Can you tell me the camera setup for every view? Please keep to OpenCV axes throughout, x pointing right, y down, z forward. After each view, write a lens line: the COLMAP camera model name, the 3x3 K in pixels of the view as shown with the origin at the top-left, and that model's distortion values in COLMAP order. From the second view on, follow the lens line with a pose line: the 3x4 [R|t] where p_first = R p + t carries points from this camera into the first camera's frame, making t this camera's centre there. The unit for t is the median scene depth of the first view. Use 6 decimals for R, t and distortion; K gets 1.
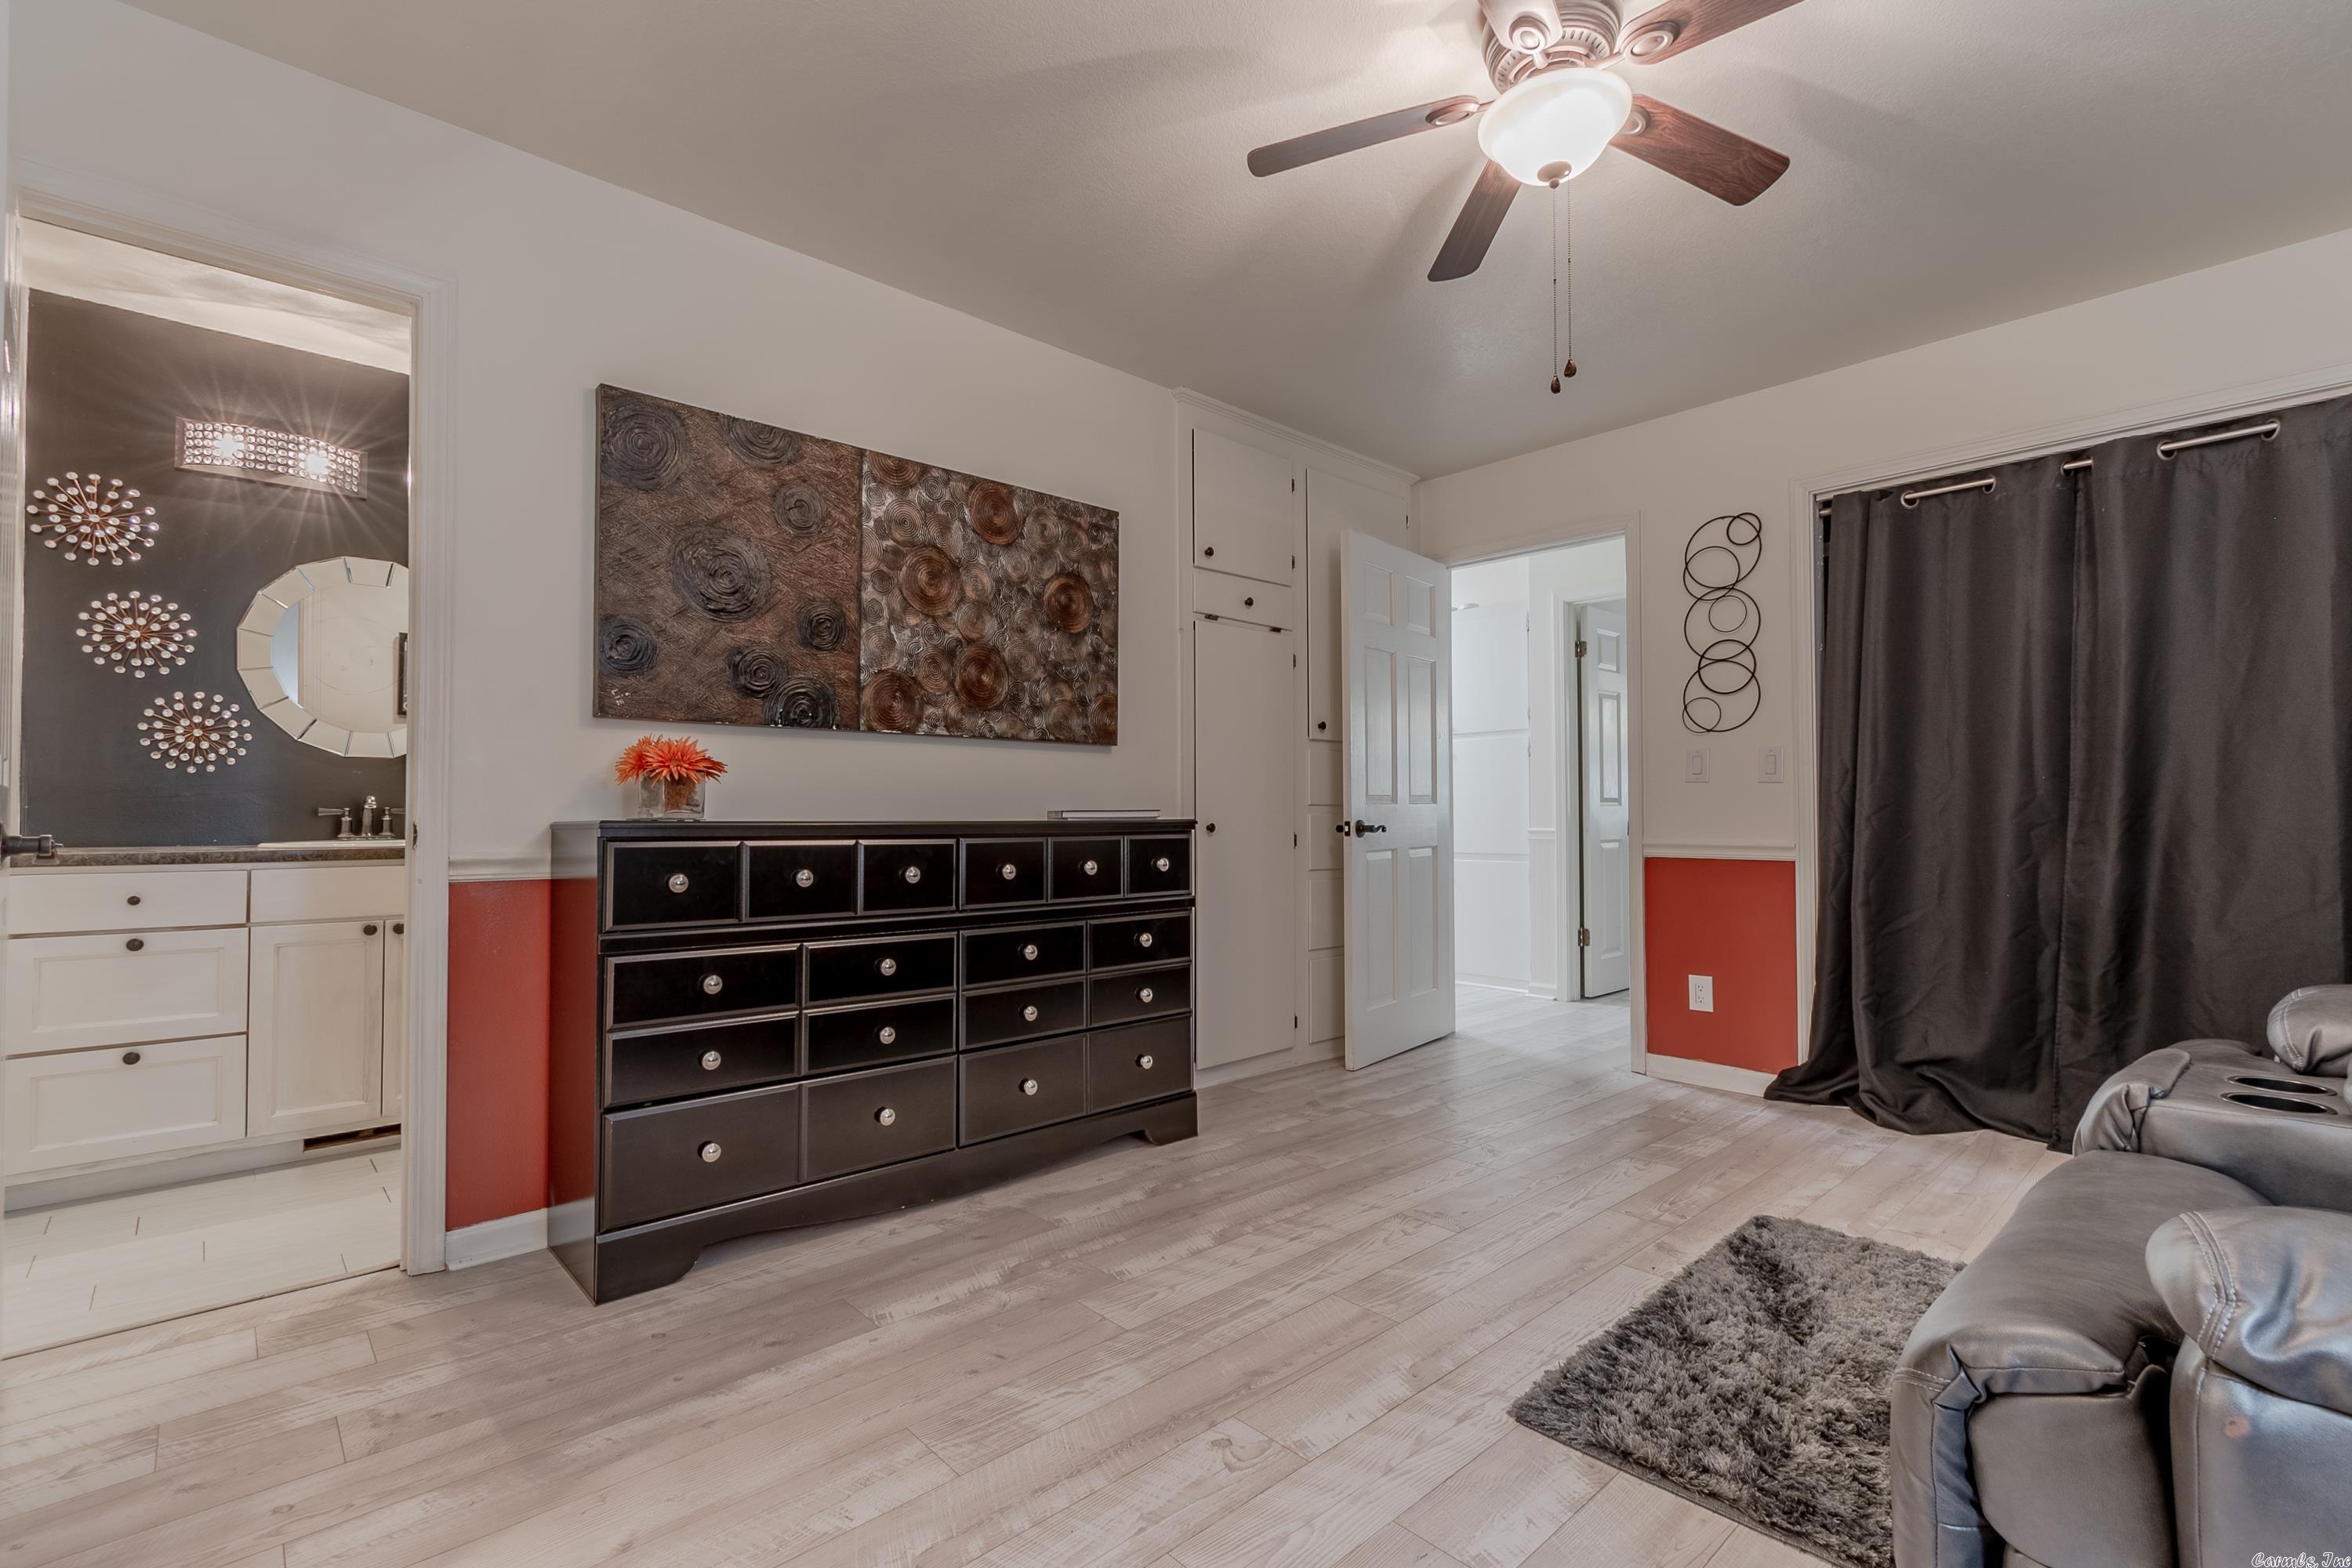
lens RADIAL K [[1049.0, 0, 1179.8], [0, 1049.0, 788.0], [0, 0, 1]] dist [0.000458, -0.001330]
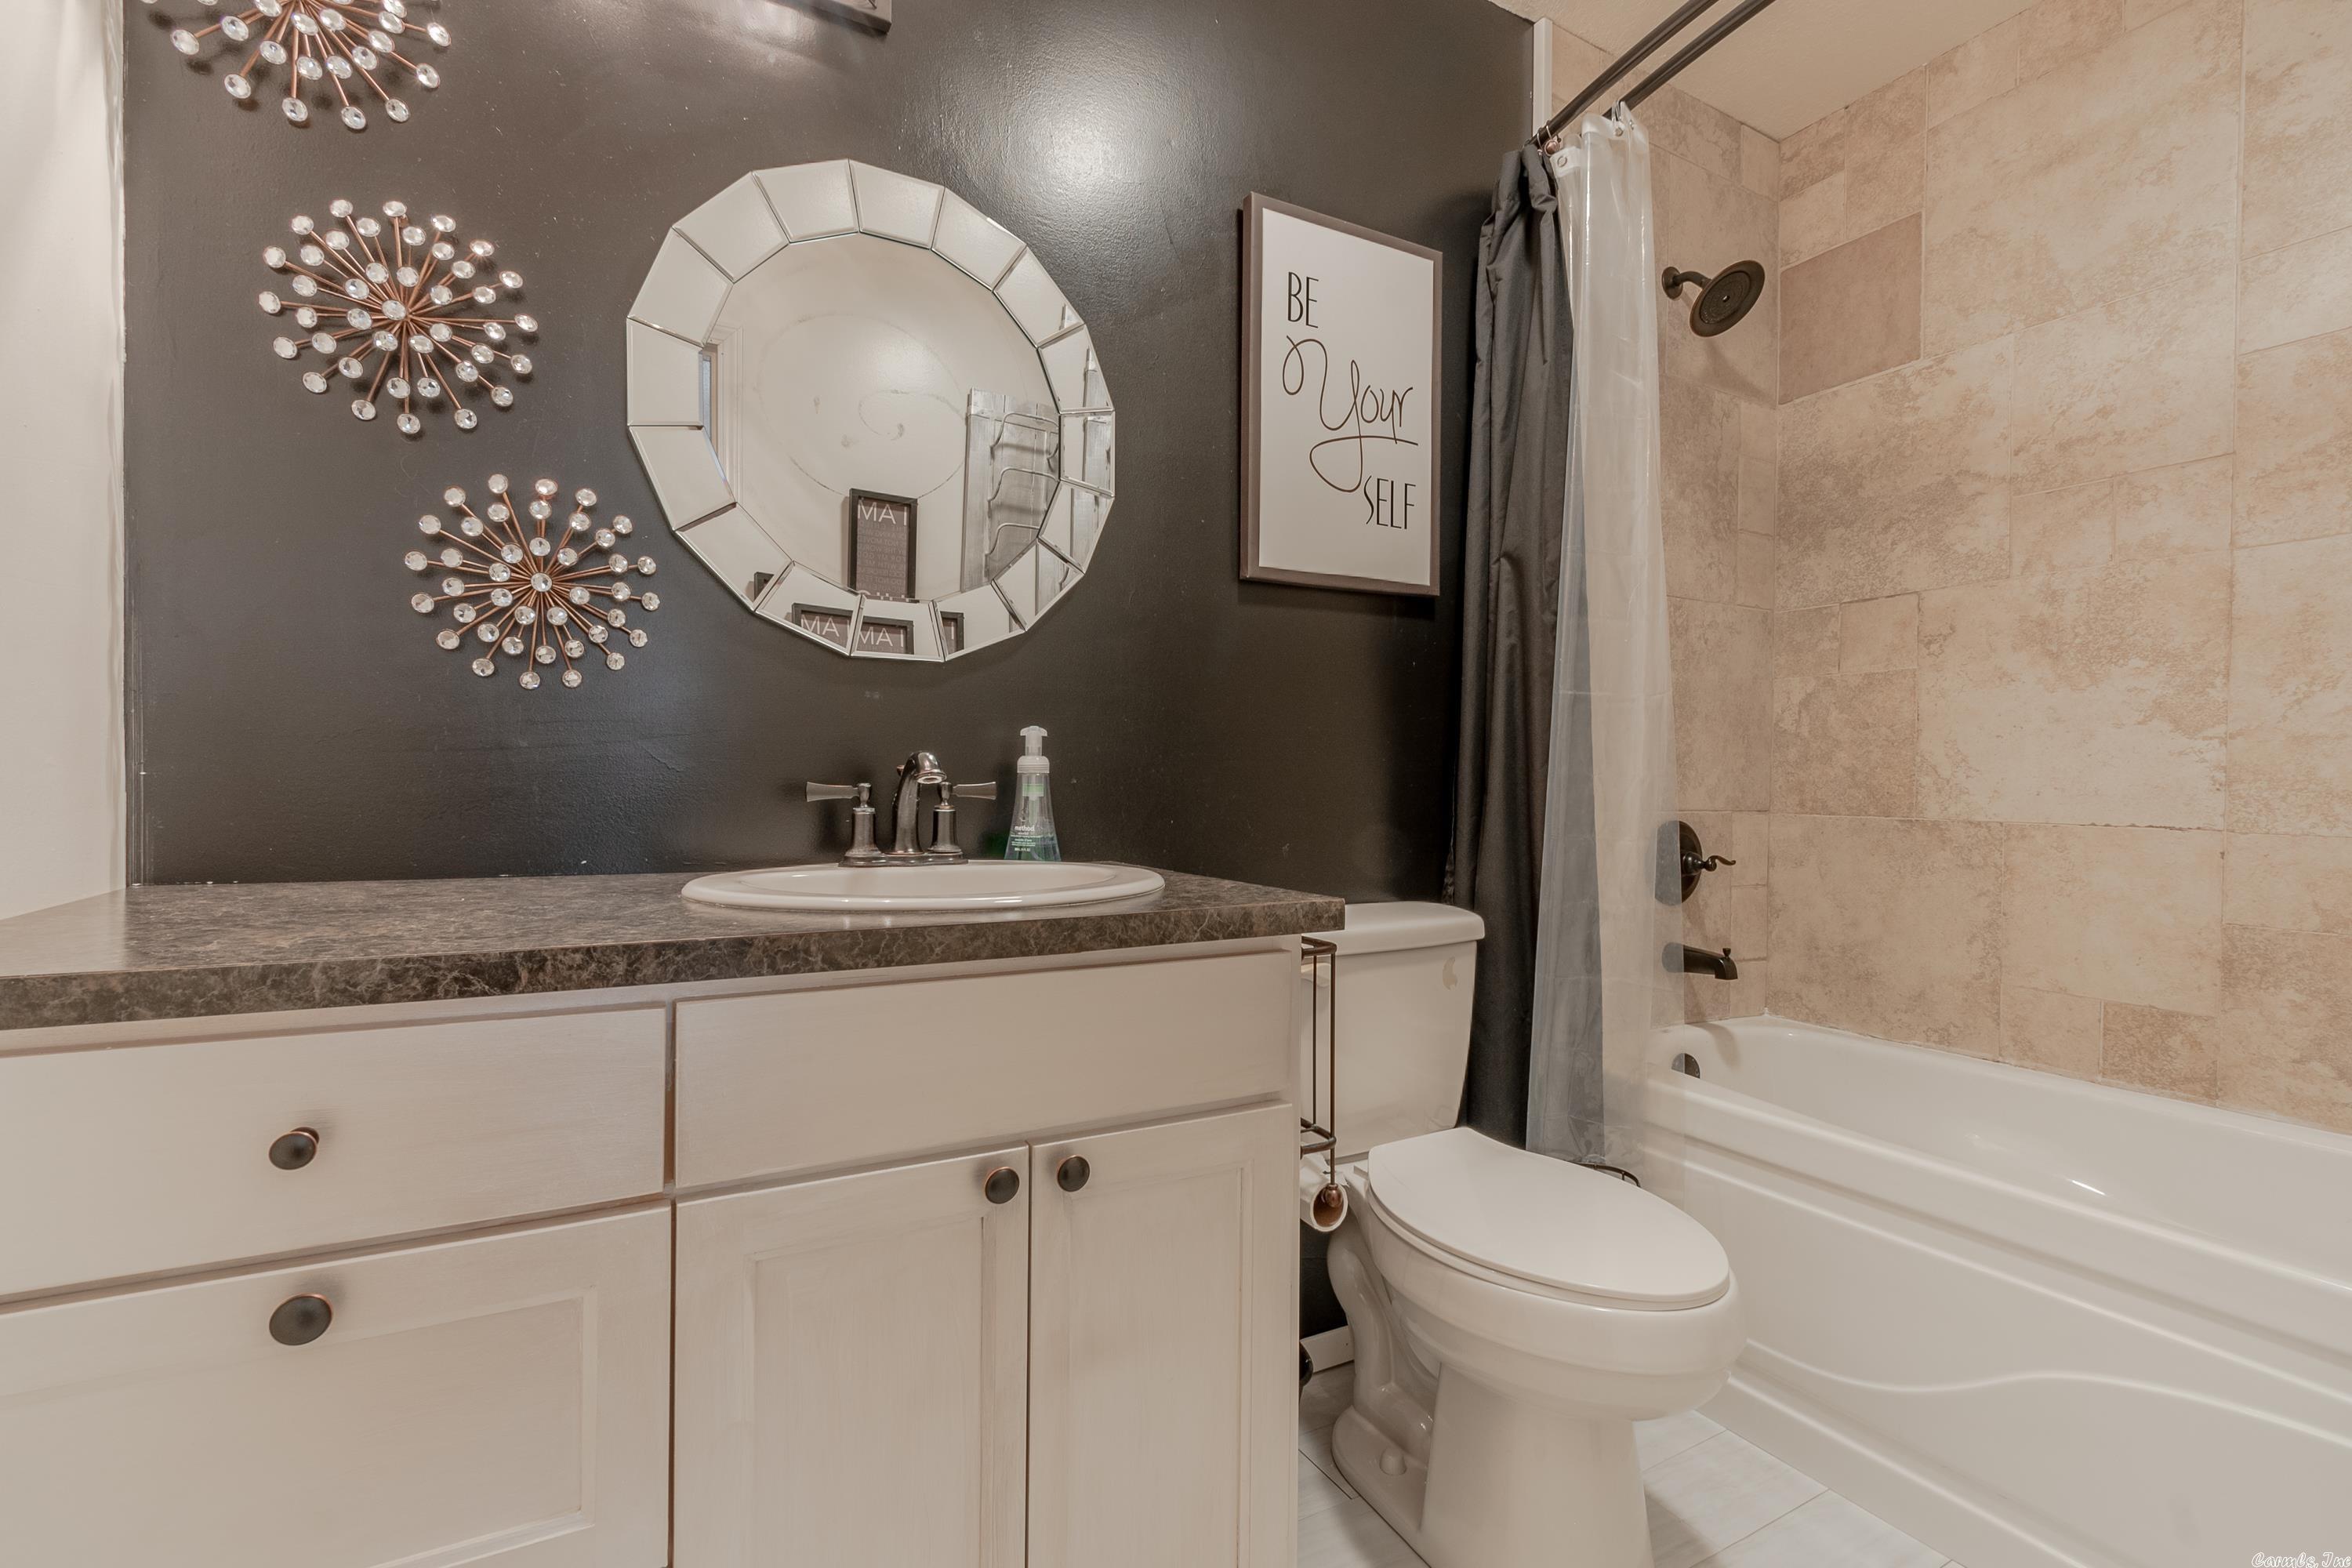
lens RADIAL K [[1049.0, 0, 1173.3], [0, 1049.0, 789.4], [0, 0, 1]] dist [0.000458, -0.001330]
pose [[0.967941, 0.009975, -0.250981, -0.630067], [-0.002915, 0.999590, 0.028488, 0.010990], [0.251163, -0.026843, 0.967573, 0.699936]]
